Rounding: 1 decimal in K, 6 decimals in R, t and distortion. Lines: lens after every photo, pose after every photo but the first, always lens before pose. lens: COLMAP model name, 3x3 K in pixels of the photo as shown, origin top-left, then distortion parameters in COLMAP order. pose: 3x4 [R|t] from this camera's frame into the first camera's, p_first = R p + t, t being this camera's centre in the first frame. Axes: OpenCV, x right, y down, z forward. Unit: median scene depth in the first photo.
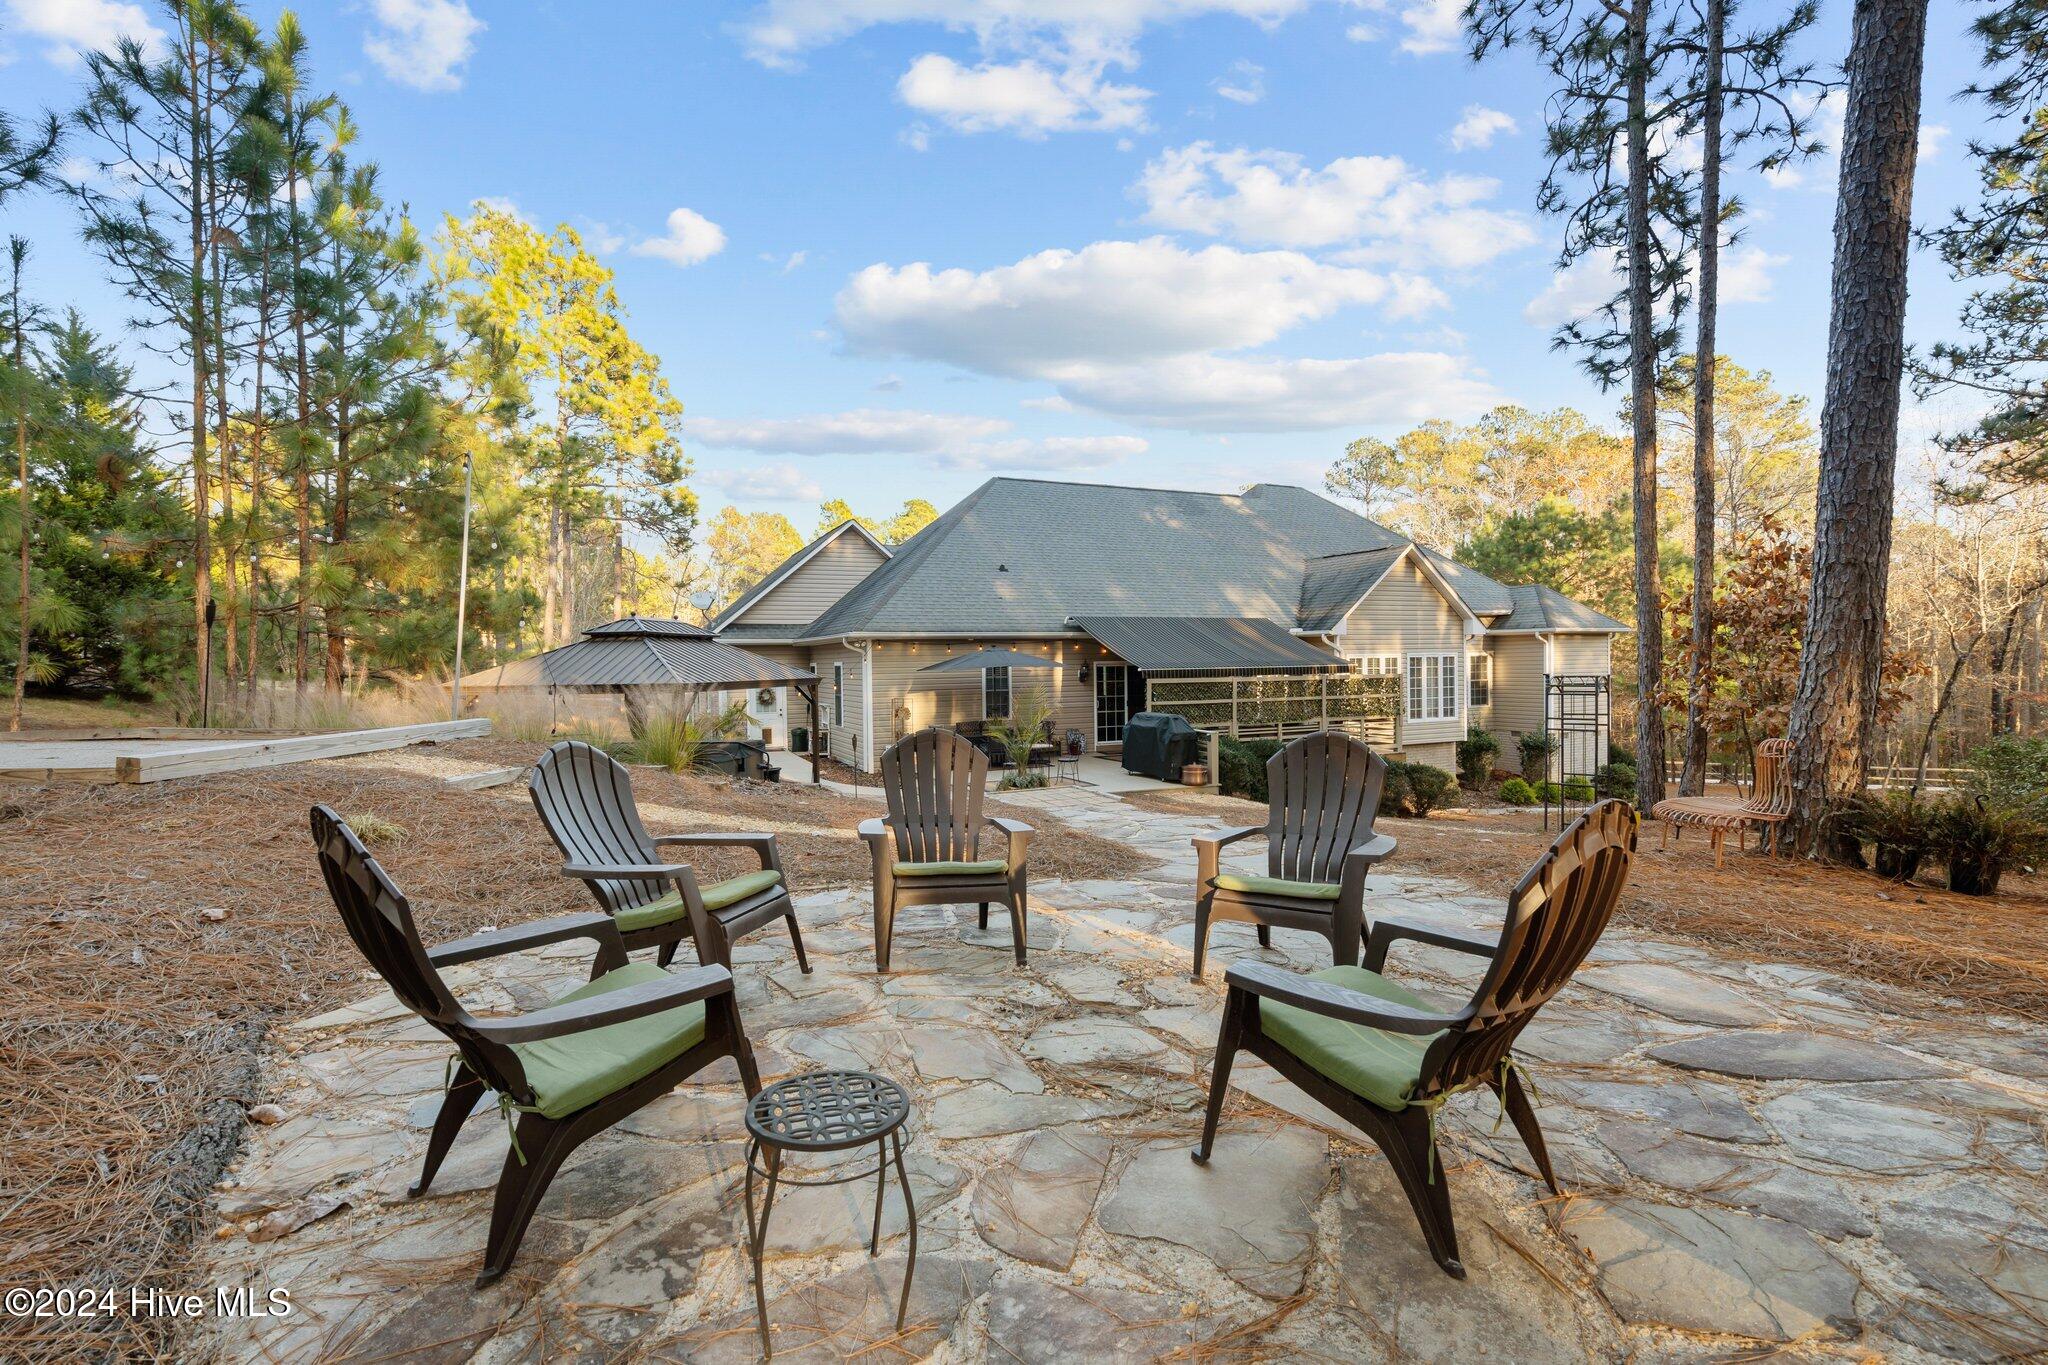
lens RADIAL K [[934.6, 0, 1024.2], [0, 934.6, 683.1], [0, 0, 1]] dist [-0.000288, -0.000009]
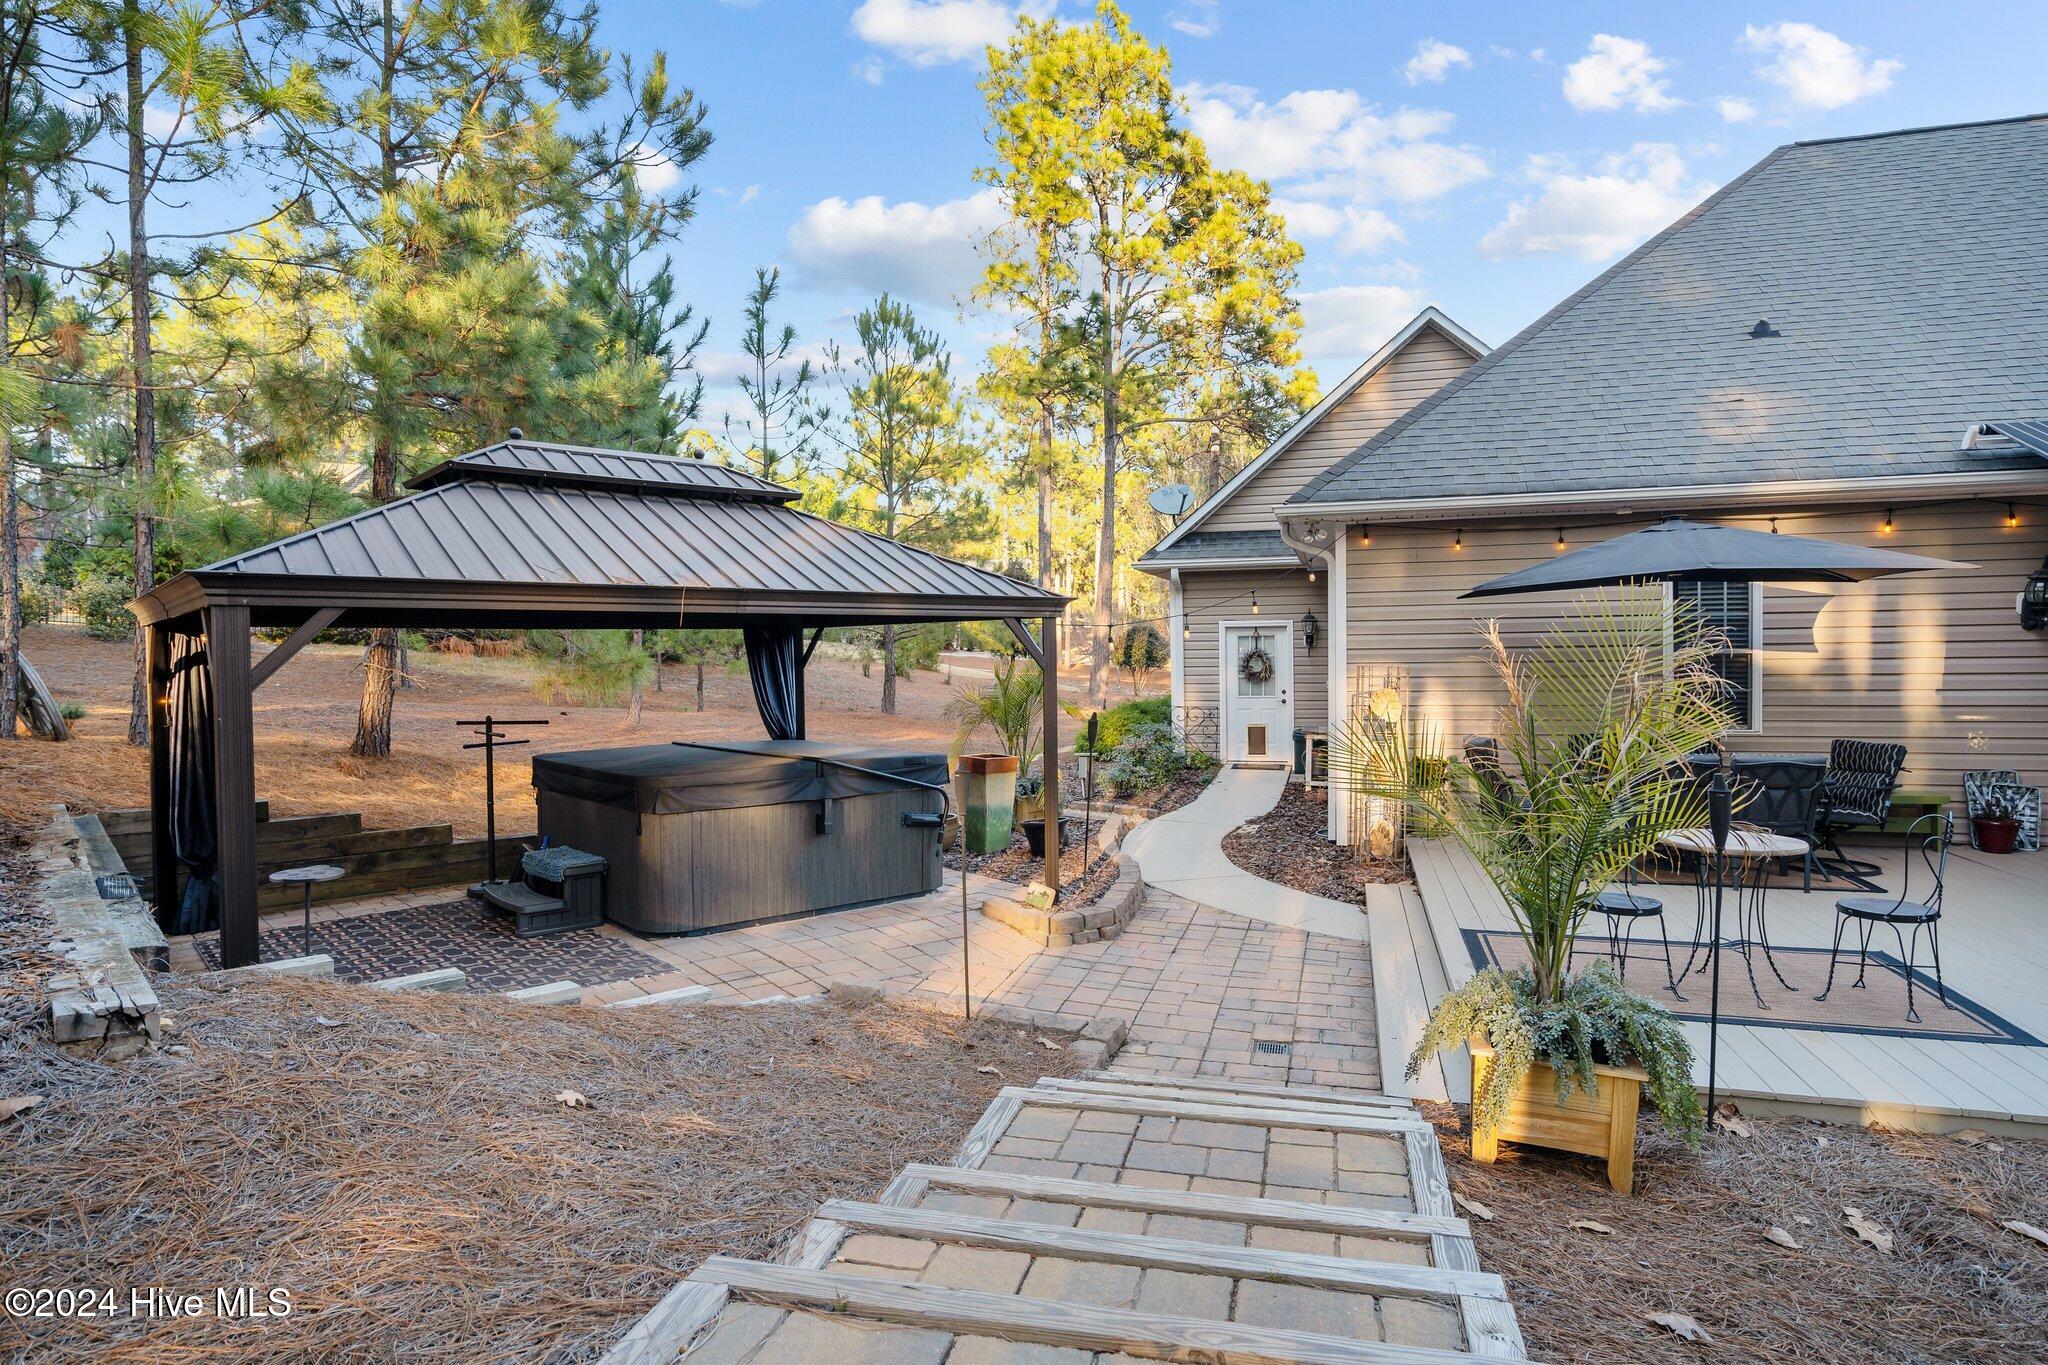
lens RADIAL K [[1174.3, 0, 1023.5], [0, 1174.3, 686.2], [0, 0, 1]] dist [0.006073, 0.000471]
pose [[0.775601, 0.012155, -0.631107, 0.044485], [-0.000834, 0.999833, 0.018232, 0.013590], [0.631223, -0.013615, 0.775482, 0.393902]]
